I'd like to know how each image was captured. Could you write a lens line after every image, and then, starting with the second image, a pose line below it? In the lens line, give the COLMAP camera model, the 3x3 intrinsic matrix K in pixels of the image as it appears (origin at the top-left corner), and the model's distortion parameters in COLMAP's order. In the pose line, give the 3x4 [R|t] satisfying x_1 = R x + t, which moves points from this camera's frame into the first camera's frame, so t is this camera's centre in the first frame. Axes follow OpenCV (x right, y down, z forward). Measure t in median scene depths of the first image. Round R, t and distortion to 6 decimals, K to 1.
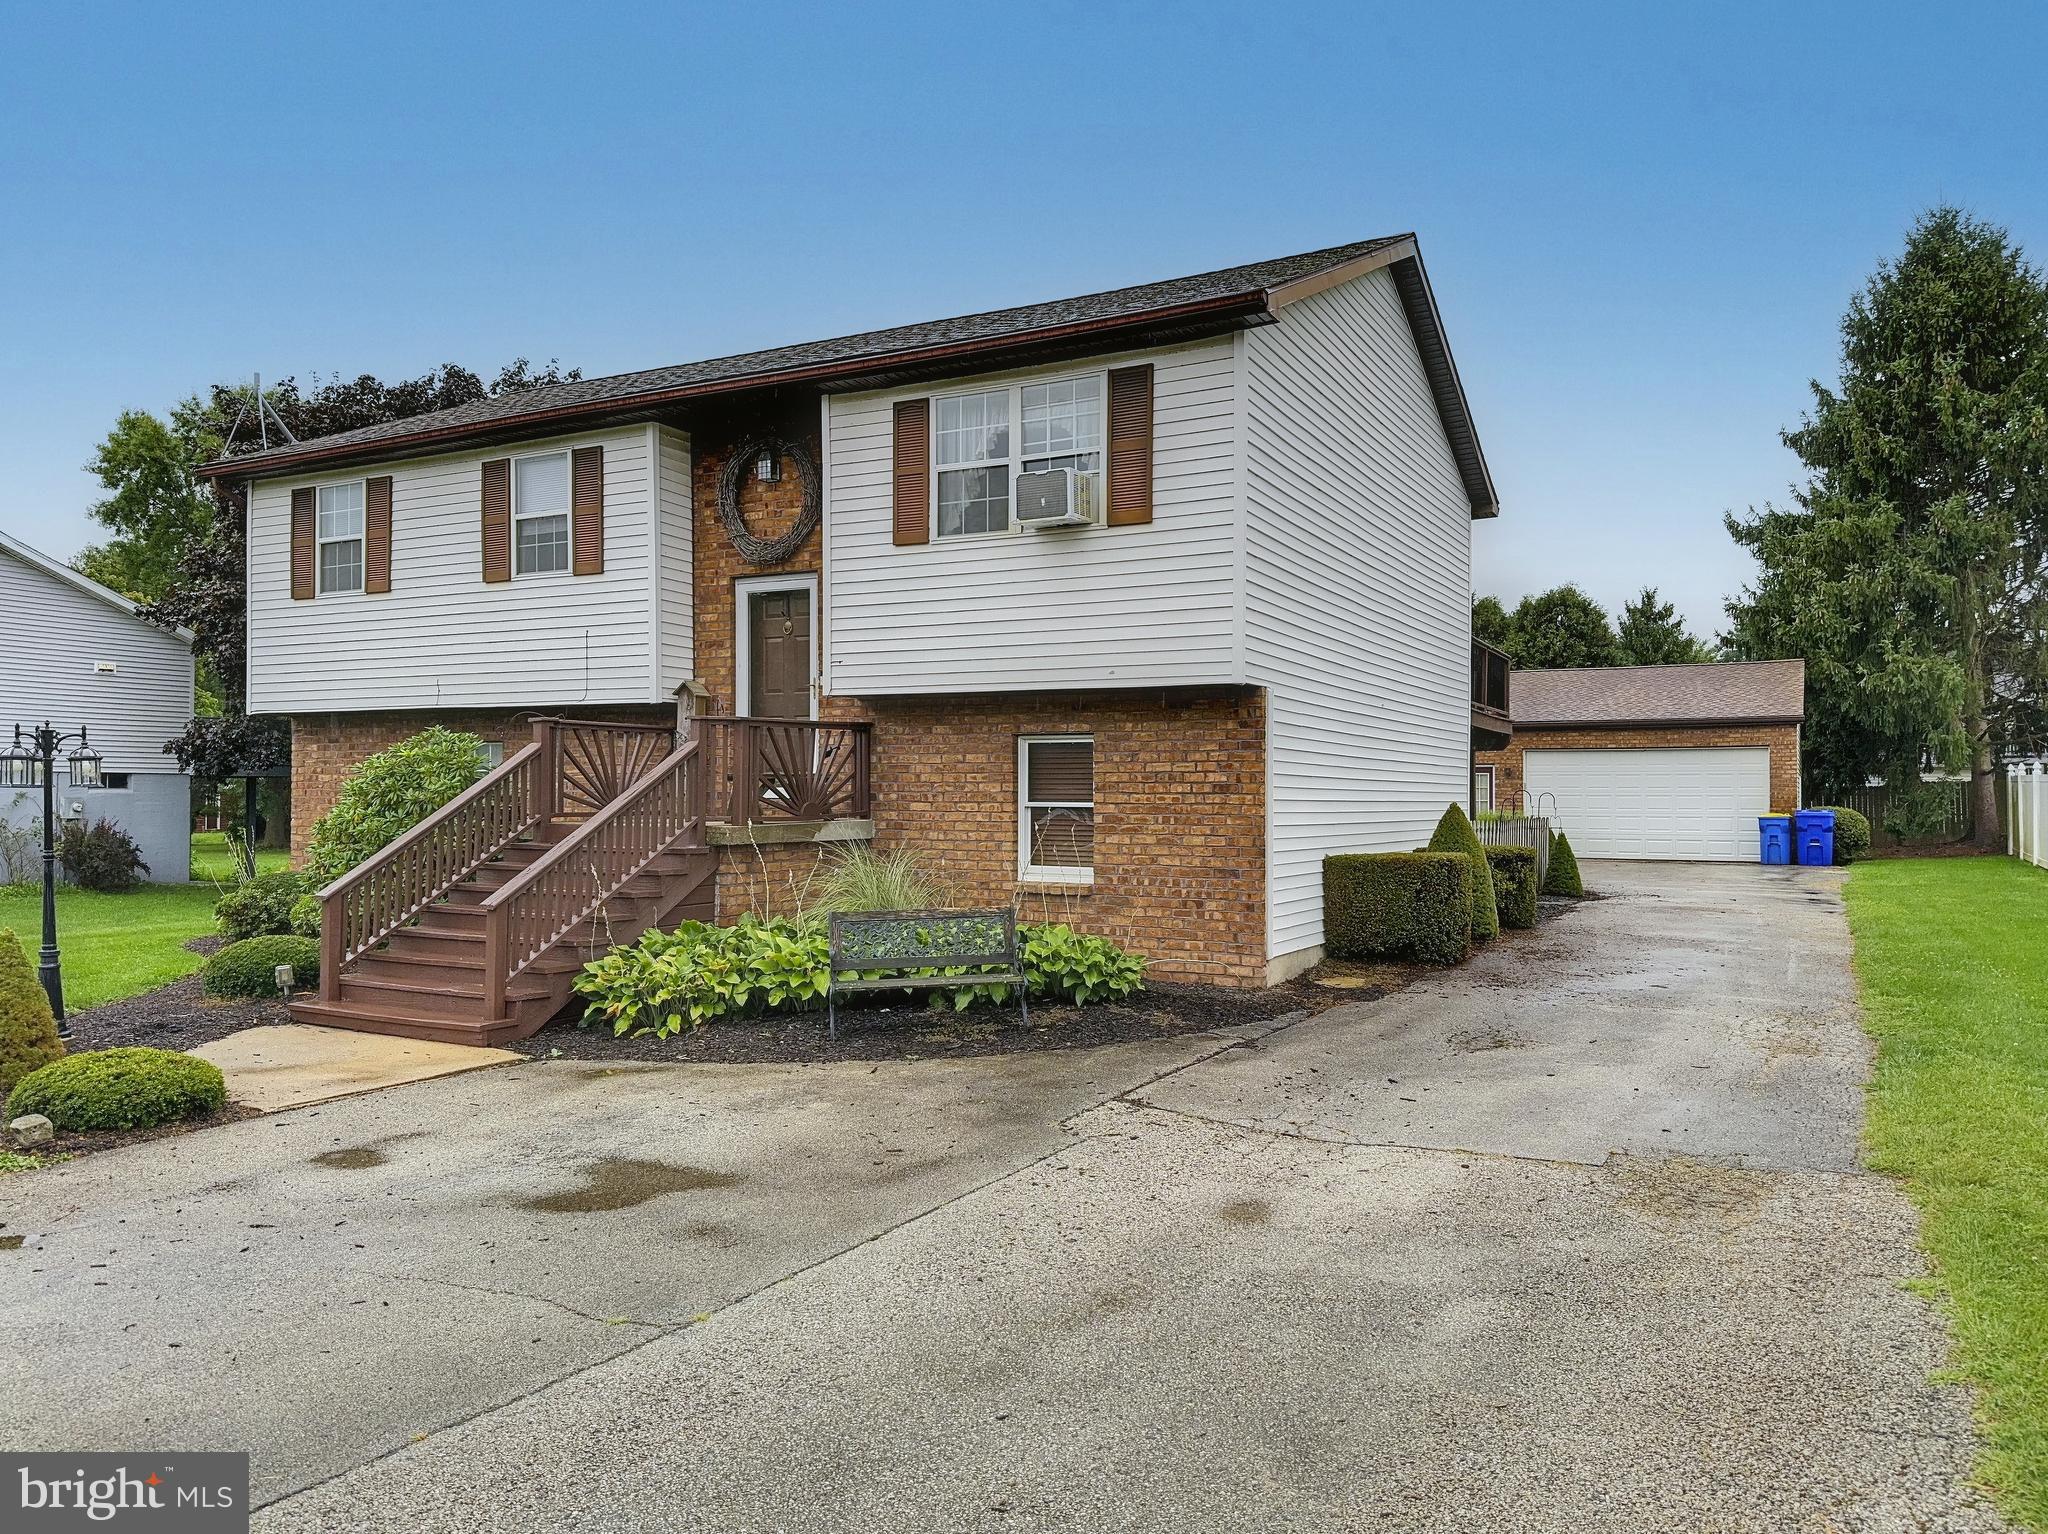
lens RADIAL K [[1466.0, 0, 1024.0], [0, 1466.0, 767.0], [0, 0, 1]] dist [0.007293, -0.005438]
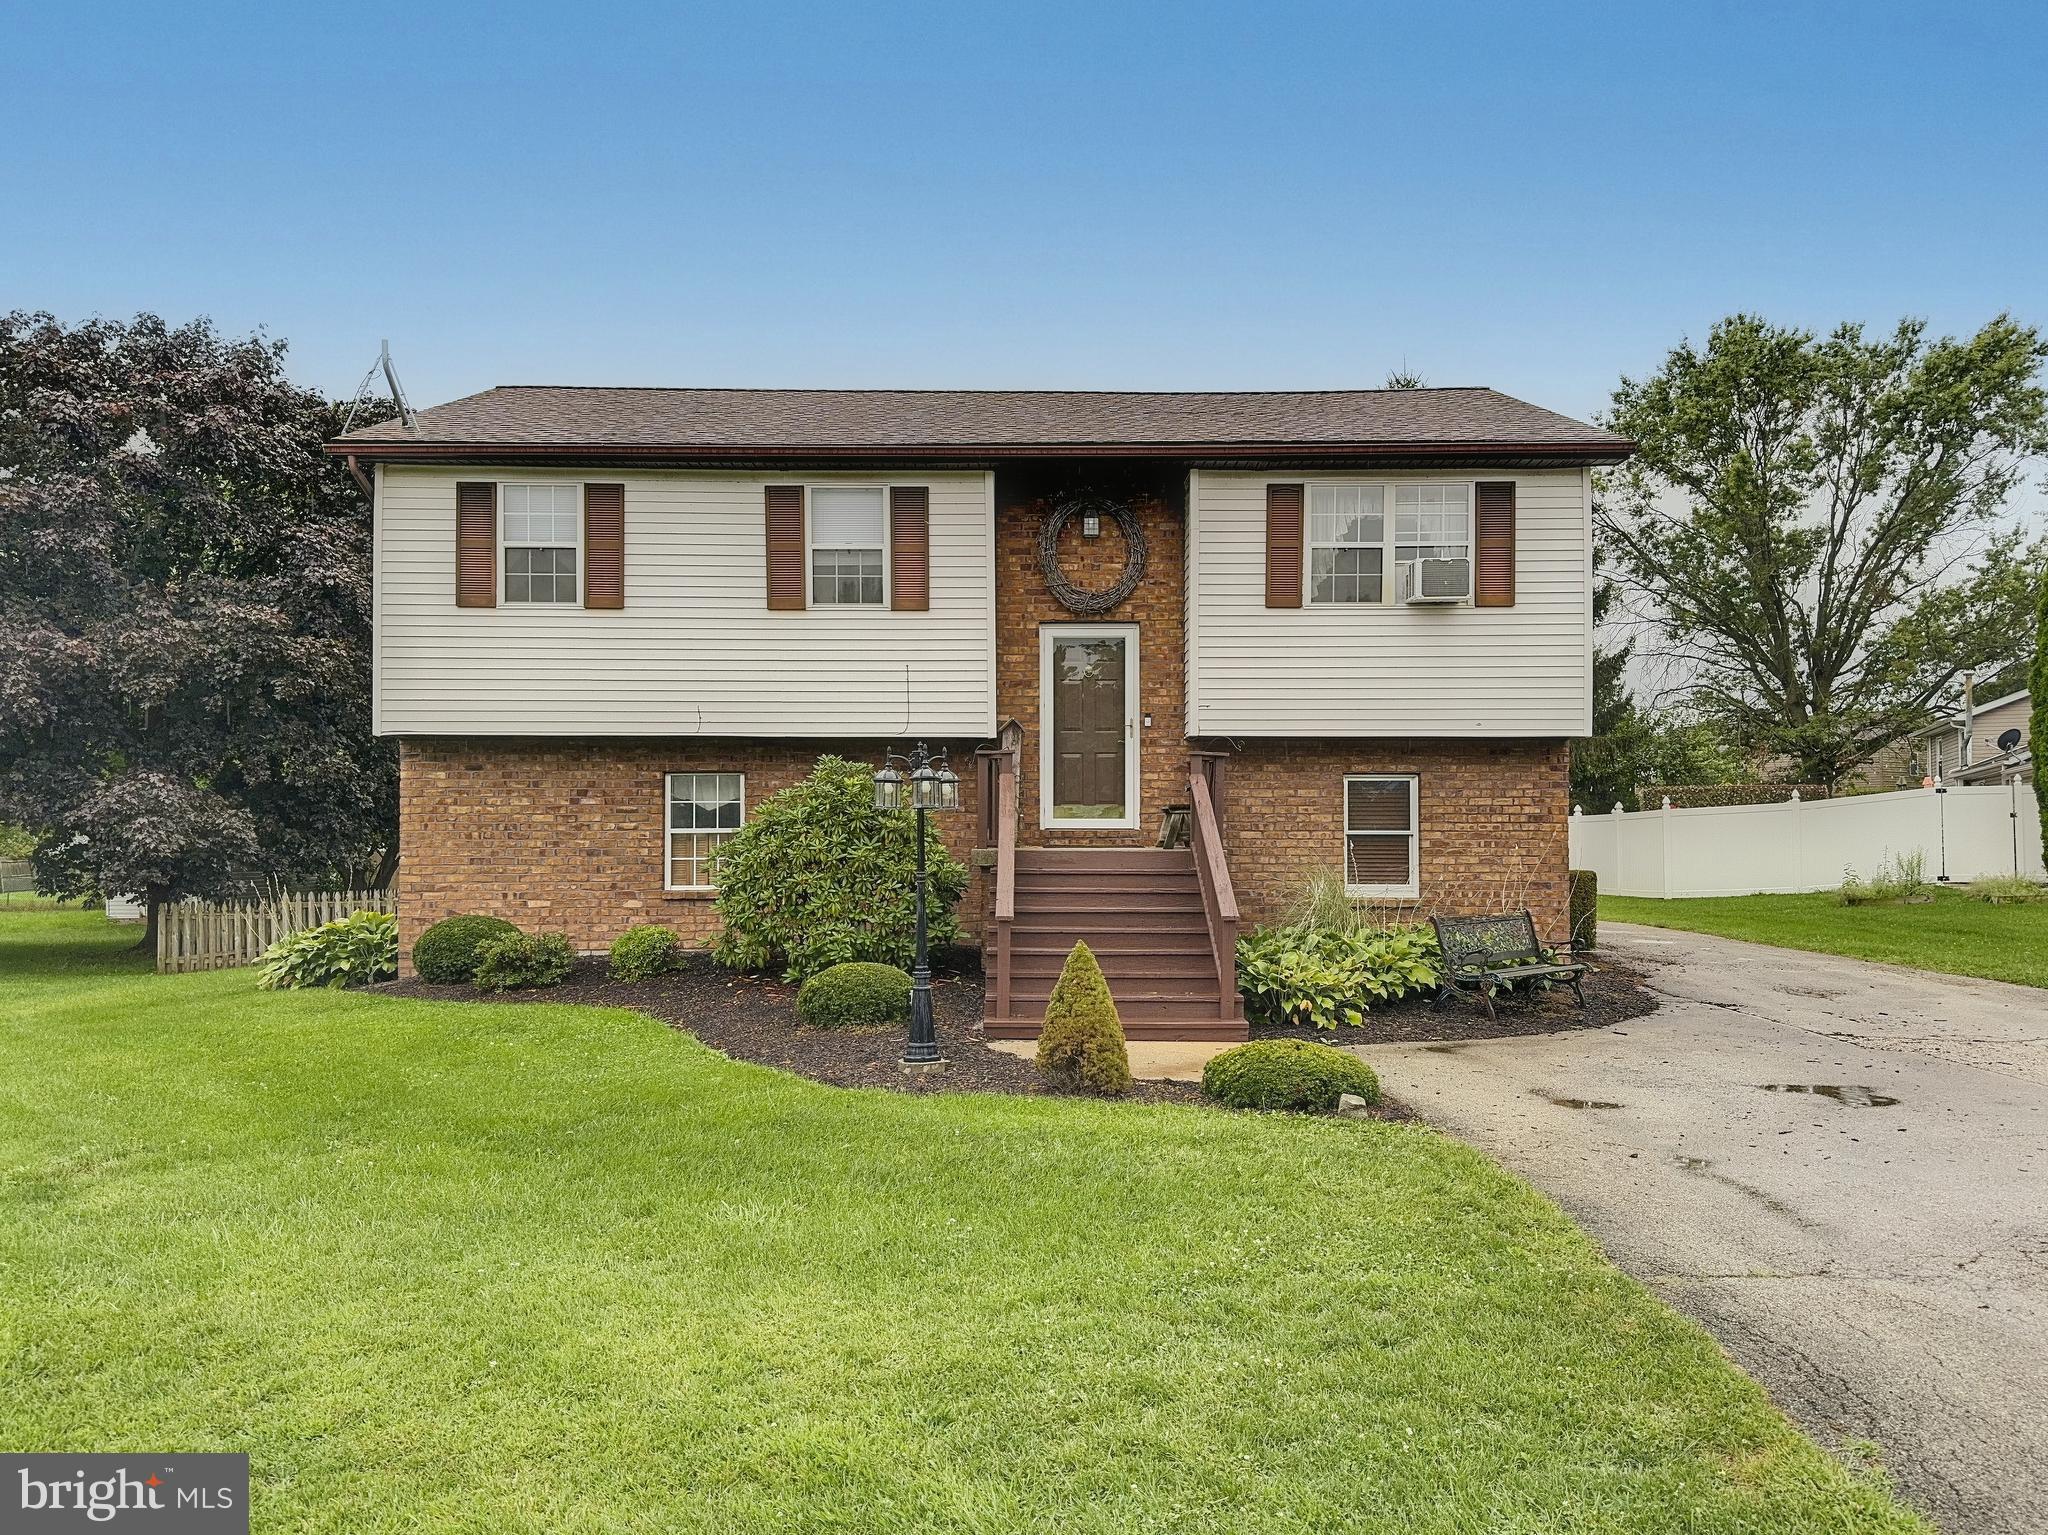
lens RADIAL K [[1466.0, 0, 1024.0], [0, 1466.0, 767.5], [0, 0, 1]] dist [0.007293, -0.005438]
pose [[0.895749, 0.020011, 0.444109, -0.755246], [-0.004741, 0.999360, -0.035467, 0.016190], [-0.444534, 0.029664, 0.895271, 0.056685]]
